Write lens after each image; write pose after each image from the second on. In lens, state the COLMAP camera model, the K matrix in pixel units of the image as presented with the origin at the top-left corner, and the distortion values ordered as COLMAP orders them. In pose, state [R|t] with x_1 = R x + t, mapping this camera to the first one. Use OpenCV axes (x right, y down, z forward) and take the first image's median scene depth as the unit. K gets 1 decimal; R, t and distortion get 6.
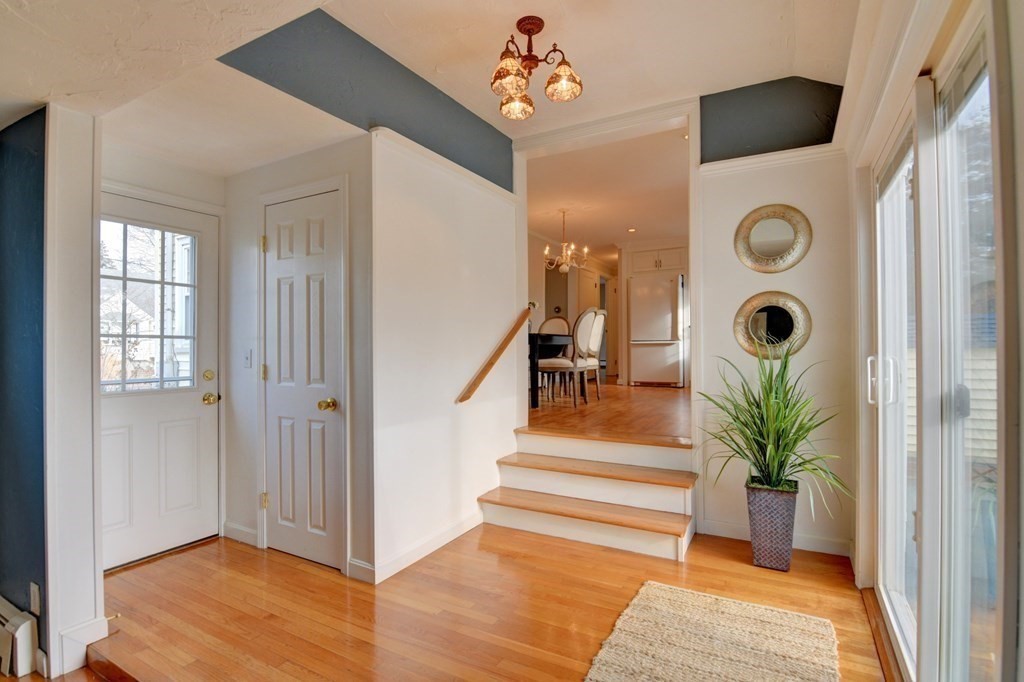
lens RADIAL K [[496.5, 0, 508.6], [0, 496.5, 344.3], [0, 0, 1]] dist [0.001593, -0.018005]
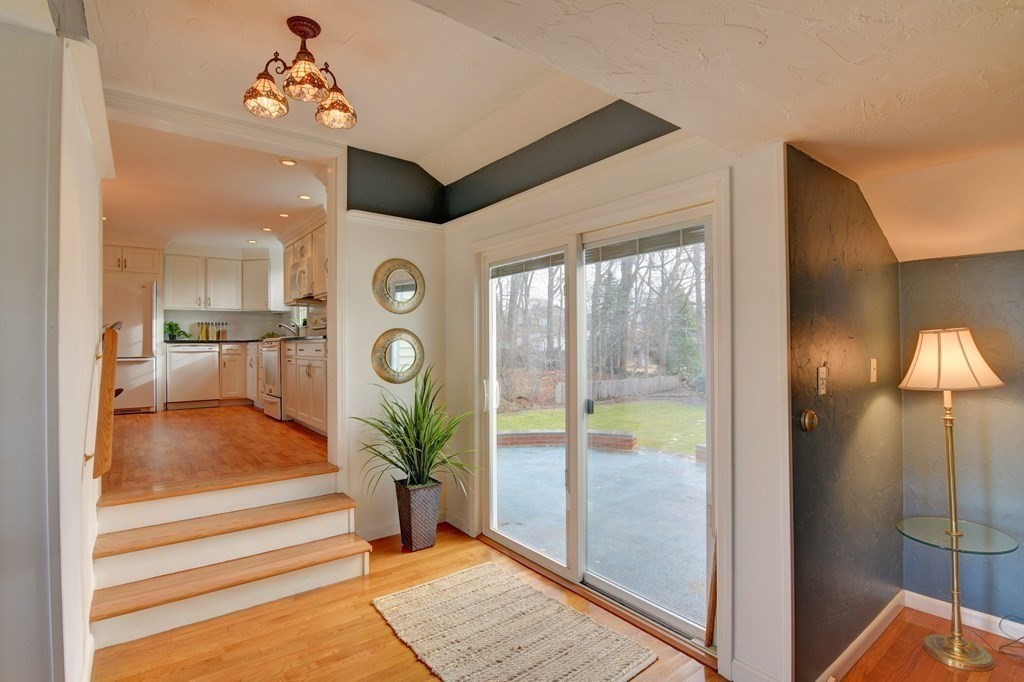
lens RADIAL K [[496.5, 0, 508.6], [0, 496.5, 344.3], [0, 0, 1]] dist [0.001593, -0.018005]
pose [[0.394189, 0.009667, 0.918978, -0.489459], [-0.000252, 0.999946, -0.010410, -0.053441], [-0.919029, 0.003872, 0.394170, 0.250922]]
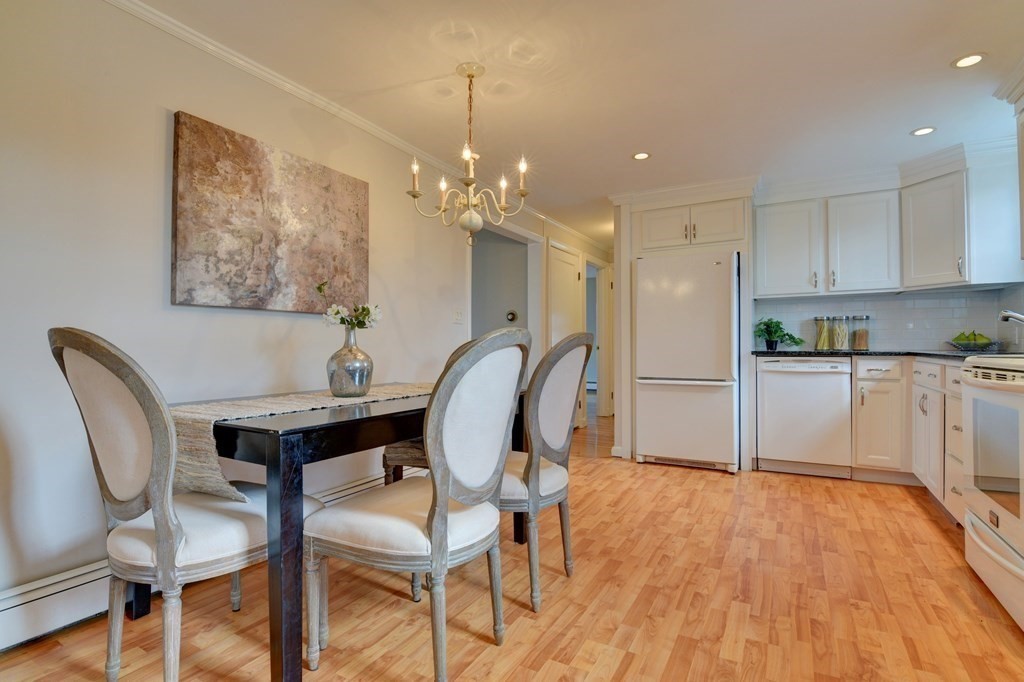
lens RADIAL K [[496.5, 0, 508.6], [0, 496.5, 344.3], [0, 0, 1]] dist [0.001593, -0.018005]
pose [[0.999991, 0.002876, -0.003208, 0.288309], [-0.002868, 0.999992, 0.002614, -0.113147], [0.003215, -0.002605, 0.999991, 1.221180]]
